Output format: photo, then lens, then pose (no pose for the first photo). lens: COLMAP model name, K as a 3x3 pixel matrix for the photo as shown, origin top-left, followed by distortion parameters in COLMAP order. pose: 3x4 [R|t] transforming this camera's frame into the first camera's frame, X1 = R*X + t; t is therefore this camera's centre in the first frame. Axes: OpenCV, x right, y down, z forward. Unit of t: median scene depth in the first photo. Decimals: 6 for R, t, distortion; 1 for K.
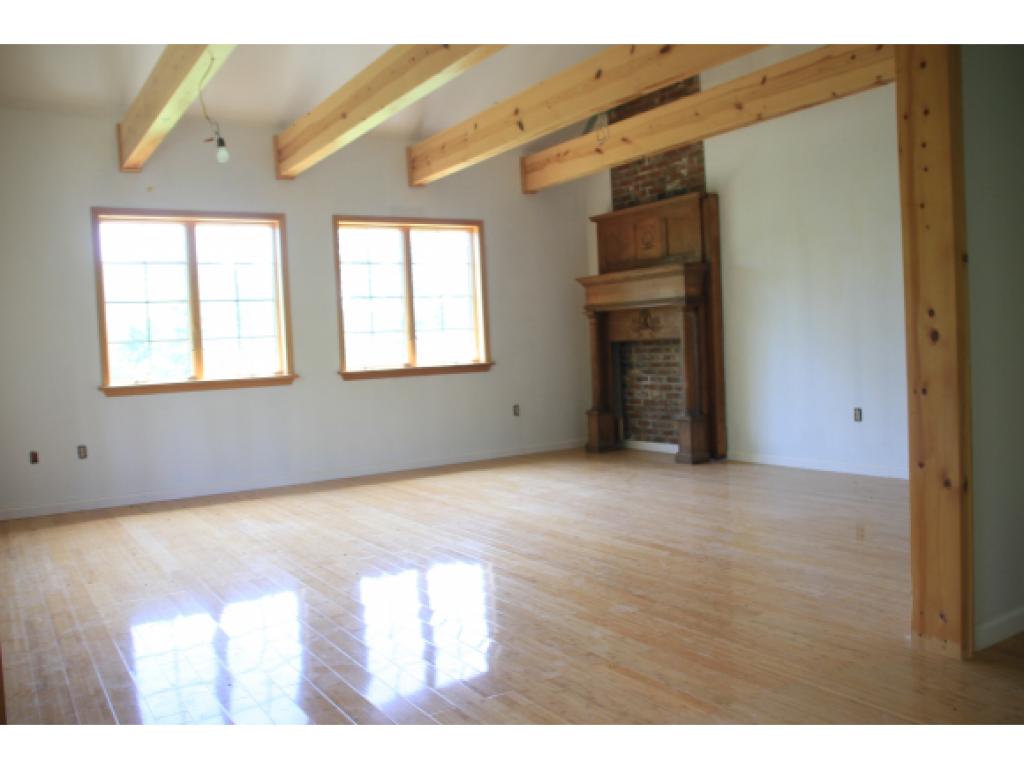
lens RADIAL K [[855.8, 0, 516.5], [0, 855.8, 388.5], [0, 0, 1]] dist [-0.150414, 0.162921]
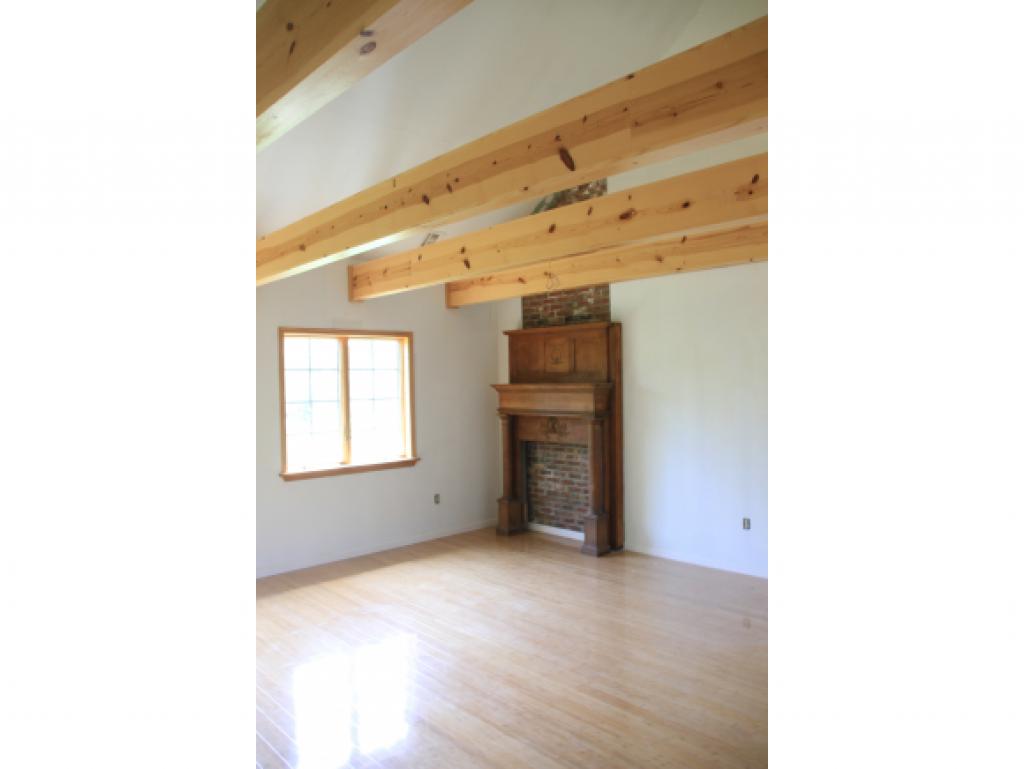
lens RADIAL K [[645.9, 0, 519.2], [0, 645.9, 383.0], [0, 0, 1]] dist [-0.153808, 0.167191]
pose [[0.981004, 0.028265, 0.191917, -0.064666], [-0.017610, 0.998219, -0.056998, -0.087084], [-0.193186, 0.052535, 0.979755, 0.144695]]
